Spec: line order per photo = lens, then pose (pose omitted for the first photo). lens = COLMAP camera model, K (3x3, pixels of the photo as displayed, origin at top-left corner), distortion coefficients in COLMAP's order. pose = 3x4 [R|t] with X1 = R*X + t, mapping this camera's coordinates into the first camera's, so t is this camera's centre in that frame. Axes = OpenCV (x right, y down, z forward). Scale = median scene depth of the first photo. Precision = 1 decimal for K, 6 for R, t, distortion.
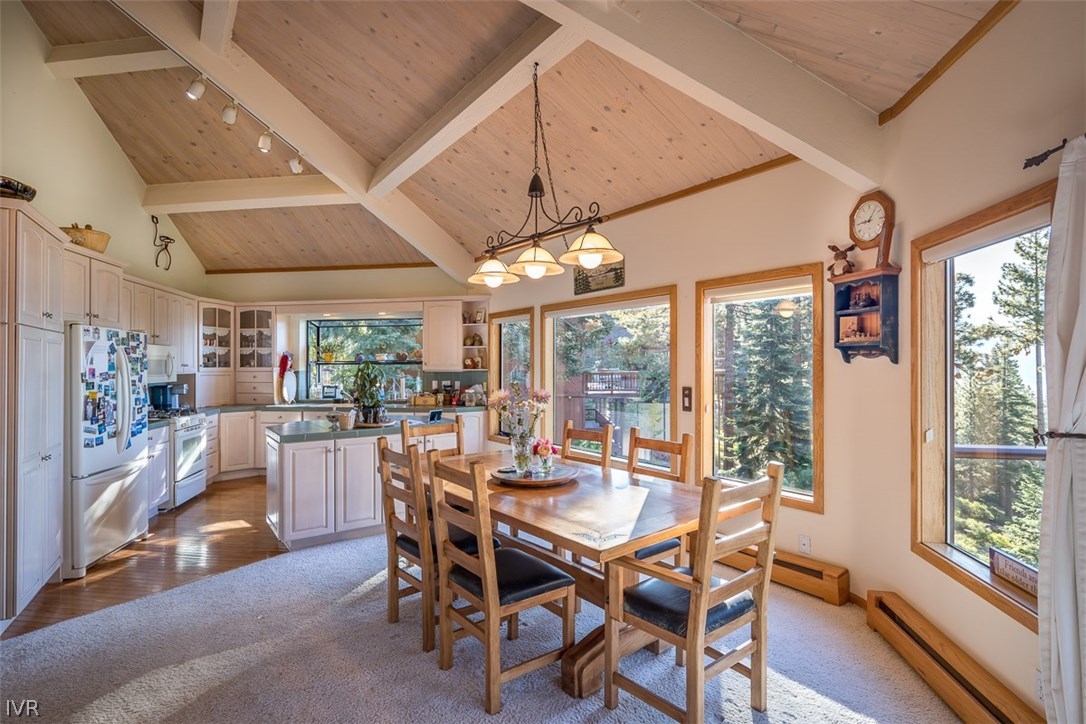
lens RADIAL K [[532.0, 0, 543.1], [0, 532.0, 363.2], [0, 0, 1]] dist [0.000464, 0.000018]
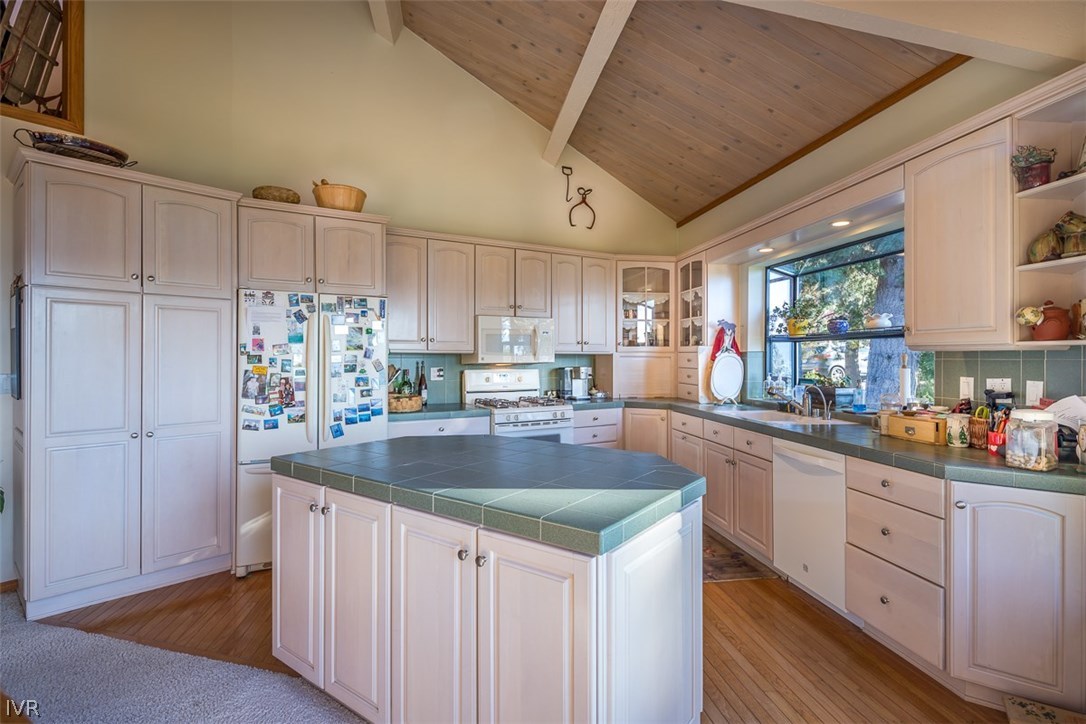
lens RADIAL K [[532.0, 0, 543.3], [0, 532.0, 359.1], [0, 0, 1]] dist [0.000464, 0.000018]
pose [[0.293245, 0.009371, -0.955991, 0.060555], [-0.000032, 0.999952, 0.009793, 0.018575], [0.956037, -0.002841, 0.293231, 0.649502]]
